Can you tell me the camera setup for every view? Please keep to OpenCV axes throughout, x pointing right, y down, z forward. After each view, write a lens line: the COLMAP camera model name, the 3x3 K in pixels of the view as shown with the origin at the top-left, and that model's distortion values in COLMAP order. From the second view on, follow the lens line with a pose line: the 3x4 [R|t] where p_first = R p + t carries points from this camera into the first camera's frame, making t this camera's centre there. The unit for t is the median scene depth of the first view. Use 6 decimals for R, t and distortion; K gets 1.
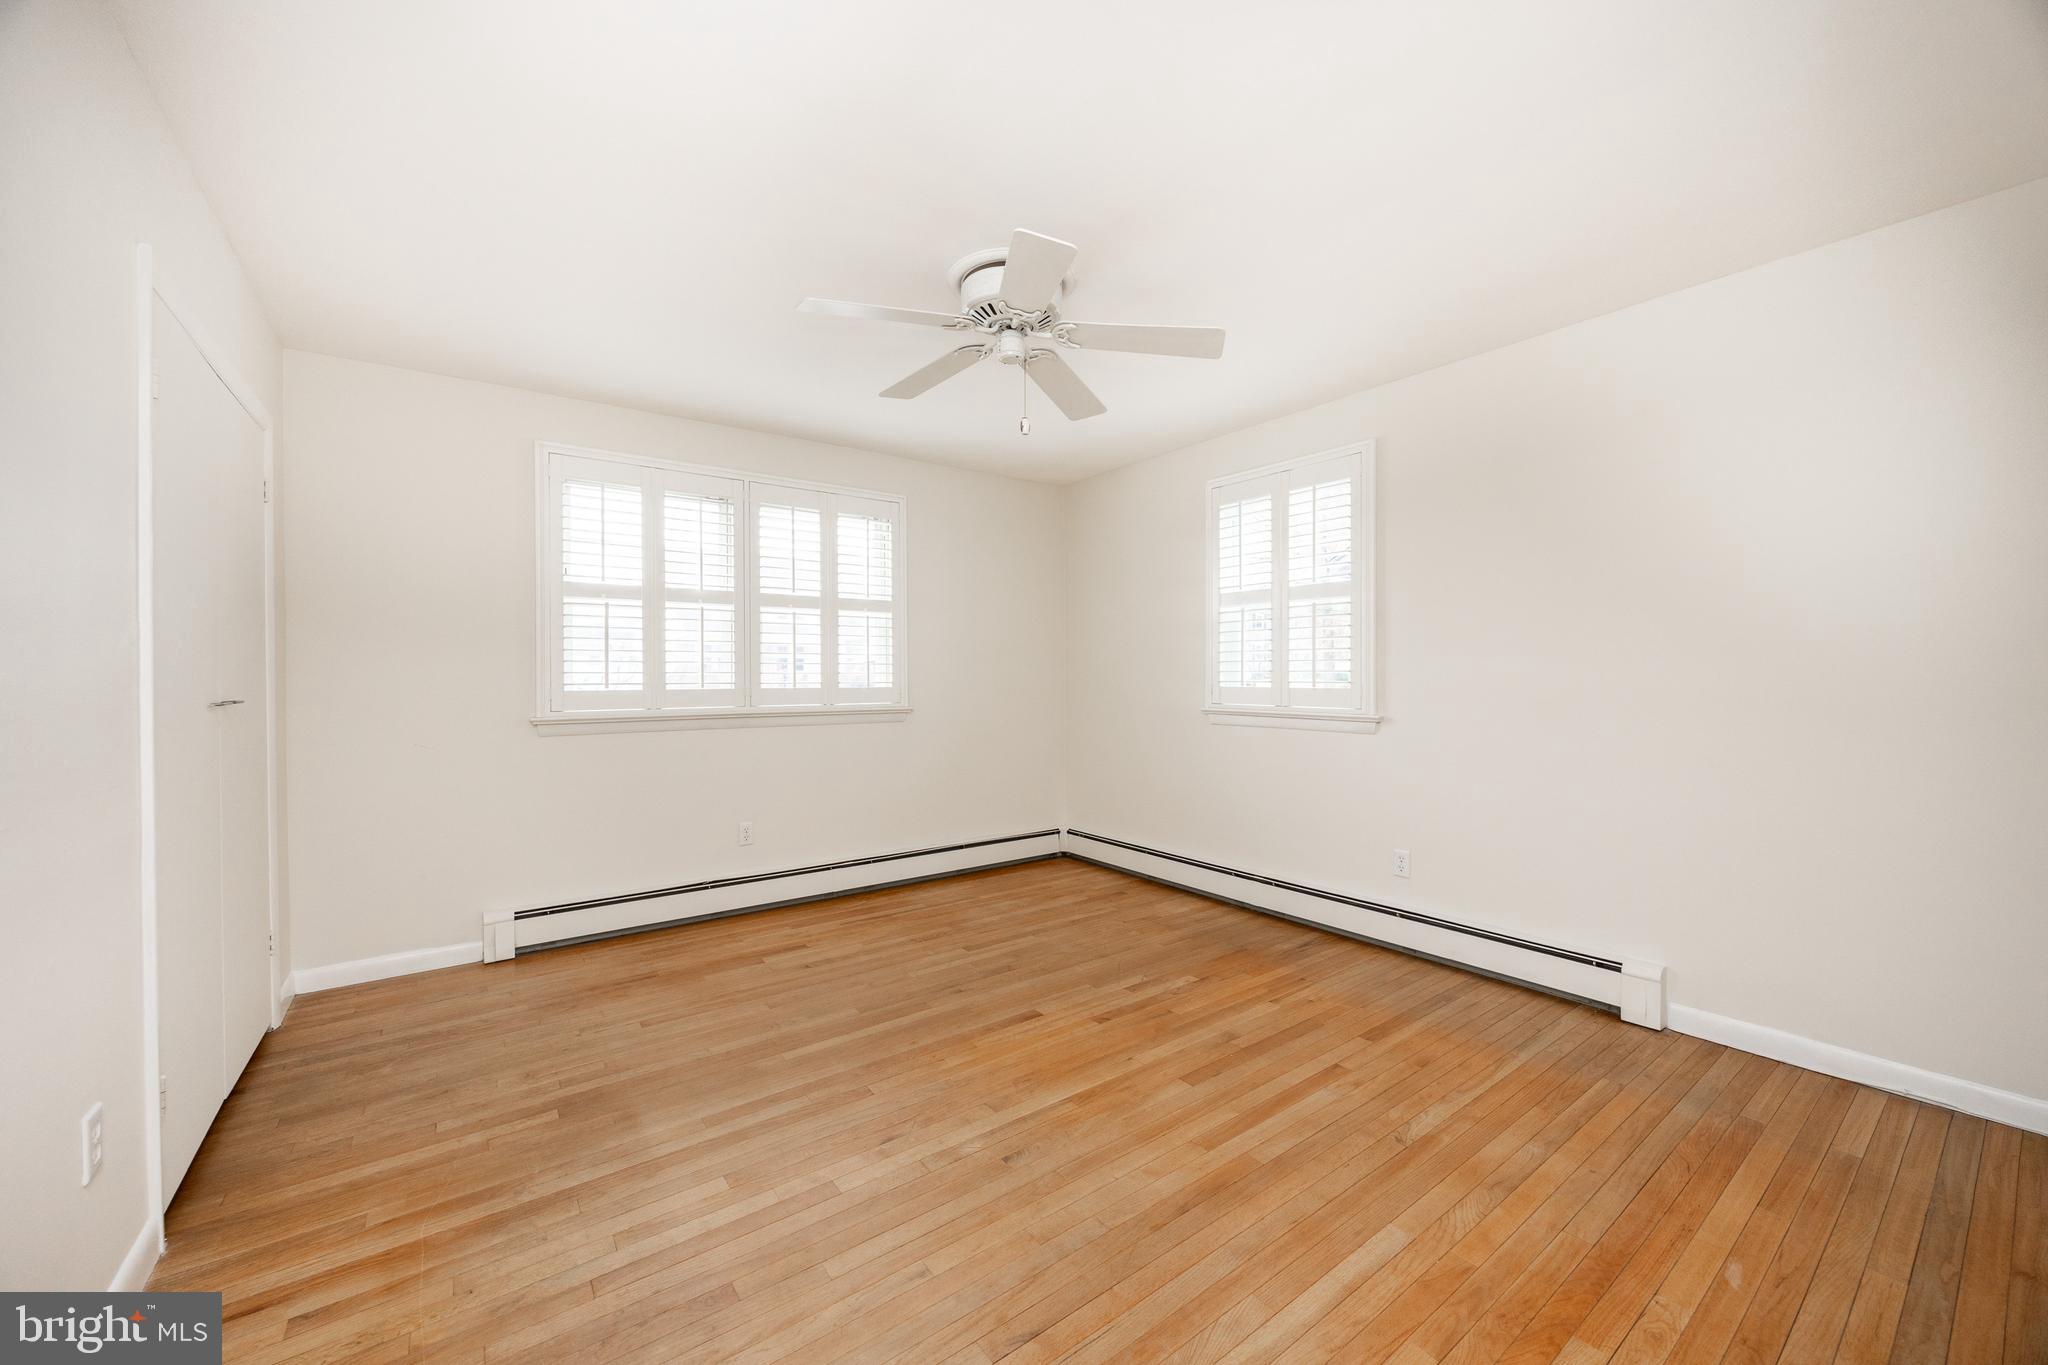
lens RADIAL K [[775.3, 0, 1024.0], [0, 775.3, 682.5], [0, 0, 1]] dist [-0.000987, -0.000205]
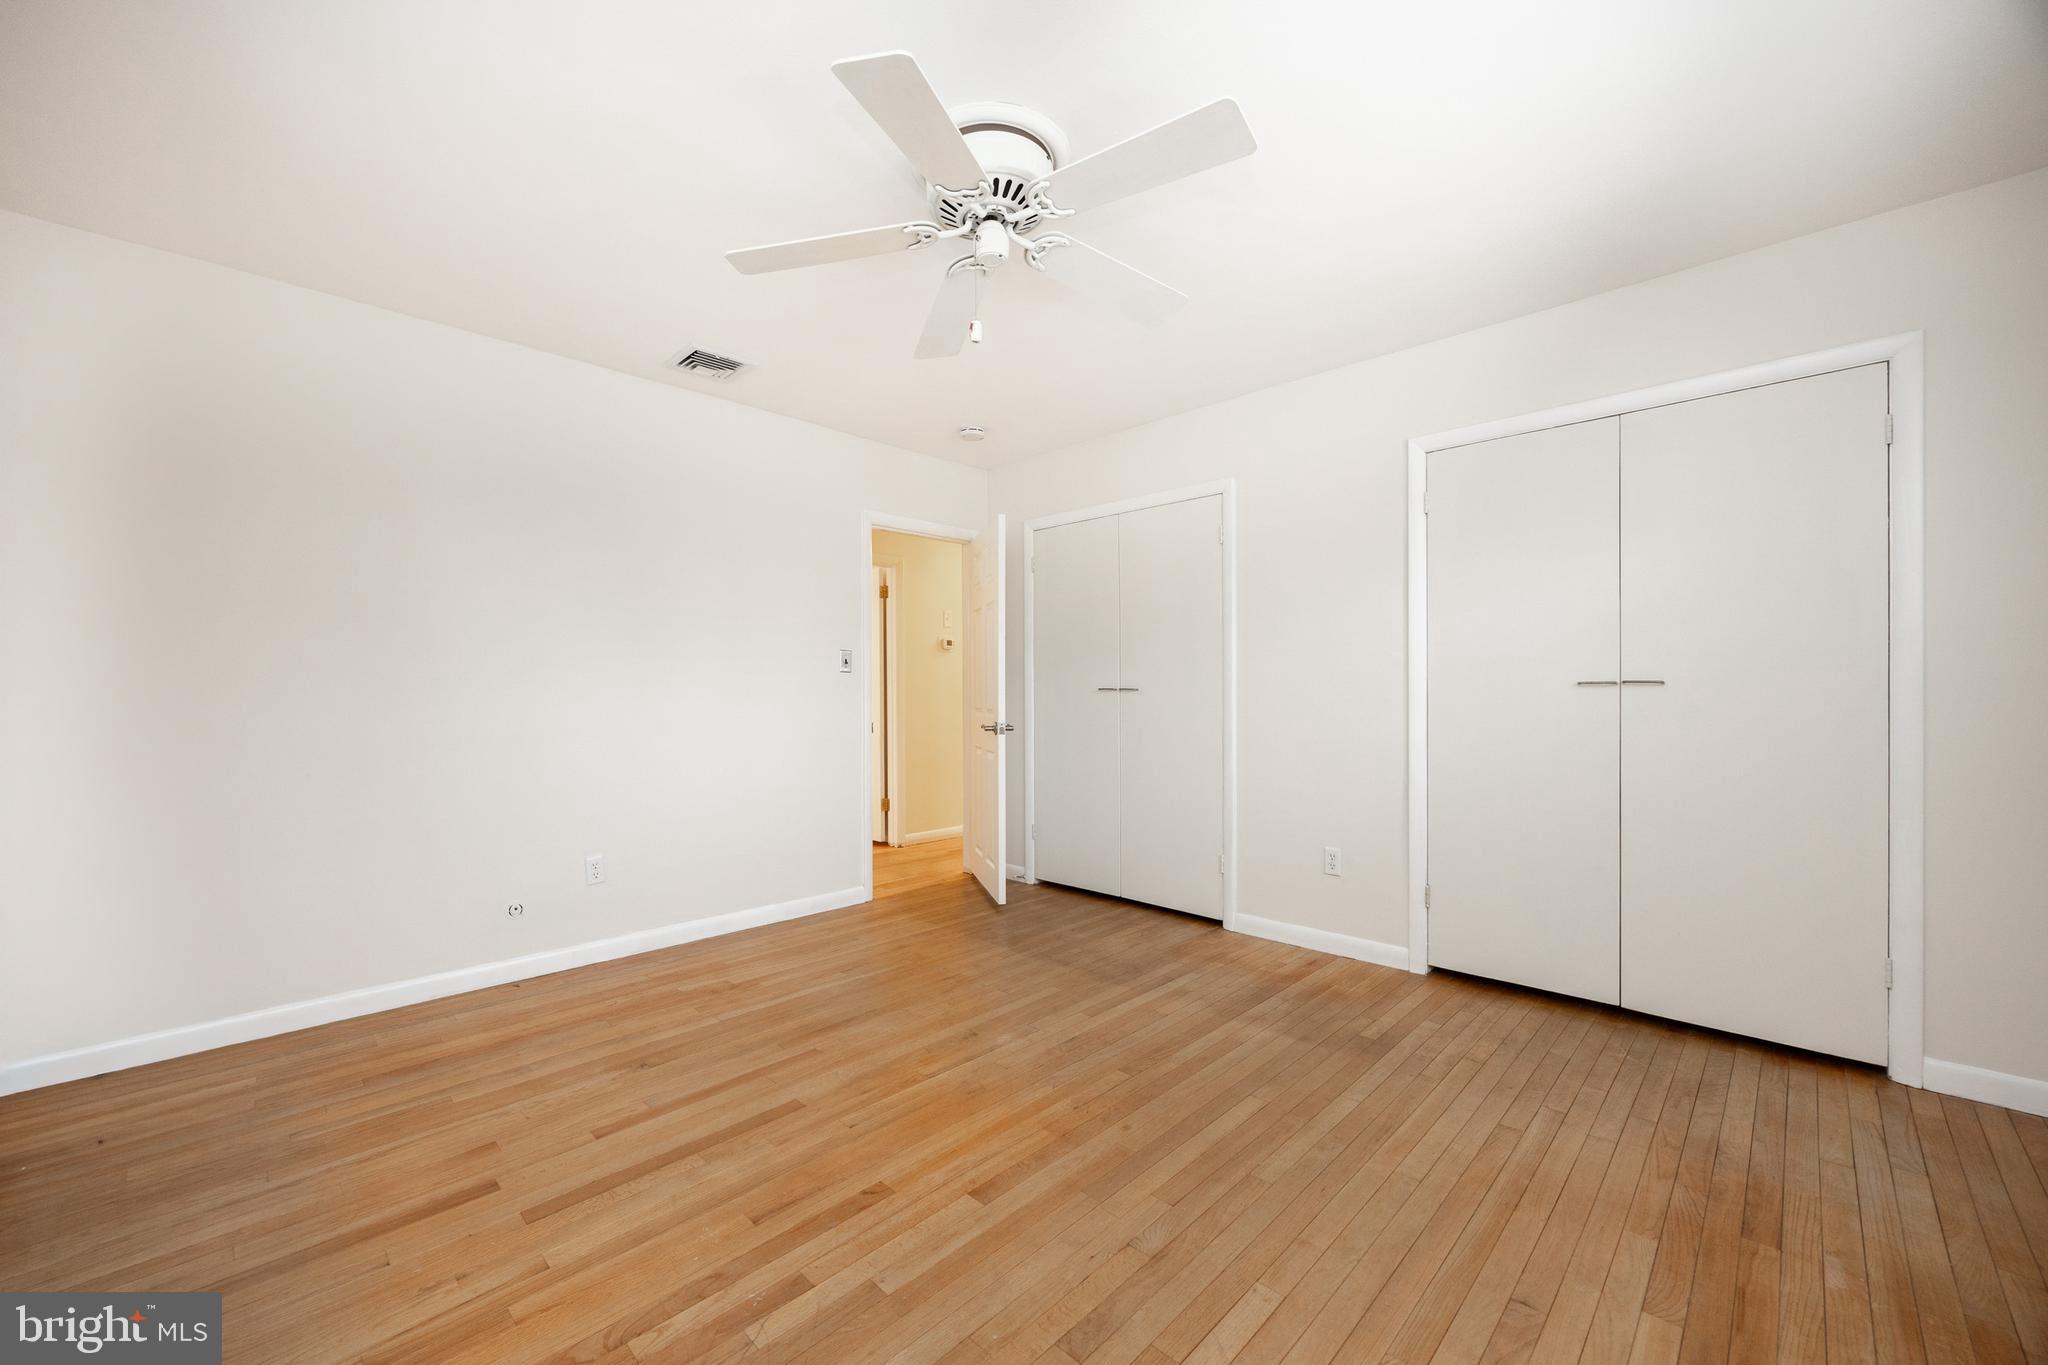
lens RADIAL K [[775.3, 0, 1024.0], [0, 775.3, 682.5], [0, 0, 1]] dist [-0.000987, -0.000205]
pose [[-0.983207, 0.010191, -0.182210, 0.103991], [0.010547, 0.999944, -0.000984, 0.016093], [0.182190, -0.002889, -0.983259, 1.875841]]
